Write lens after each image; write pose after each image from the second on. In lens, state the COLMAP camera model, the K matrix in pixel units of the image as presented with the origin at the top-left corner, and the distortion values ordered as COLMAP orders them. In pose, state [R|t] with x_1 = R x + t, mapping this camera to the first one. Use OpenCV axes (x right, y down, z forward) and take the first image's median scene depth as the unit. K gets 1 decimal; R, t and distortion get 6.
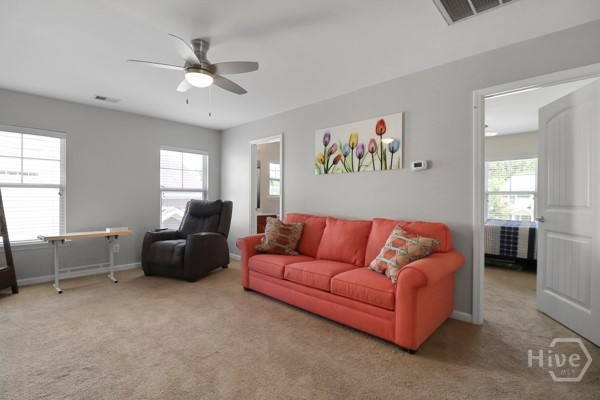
lens RADIAL K [[287.1, 0, 297.8], [0, 287.1, 199.6], [0, 0, 1]] dist [-0.005674, -0.000721]
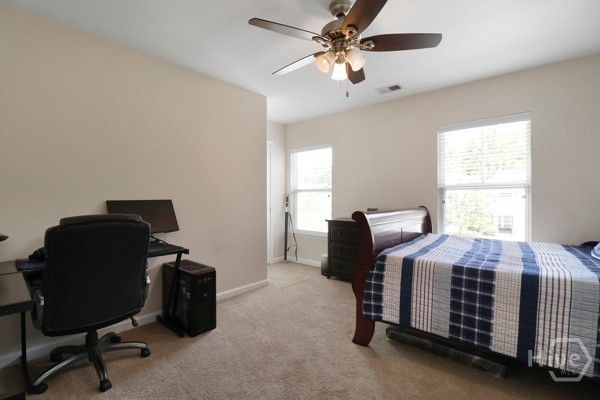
lens RADIAL K [[287.1, 0, 302.0], [0, 287.1, 200.1], [0, 0, 1]] dist [-0.005674, -0.000721]
pose [[0.998686, -0.008658, 0.050501, 0.487174], [0.008848, 0.999955, -0.003542, 0.000797], [-0.050468, 0.003984, 0.998718, 0.618512]]
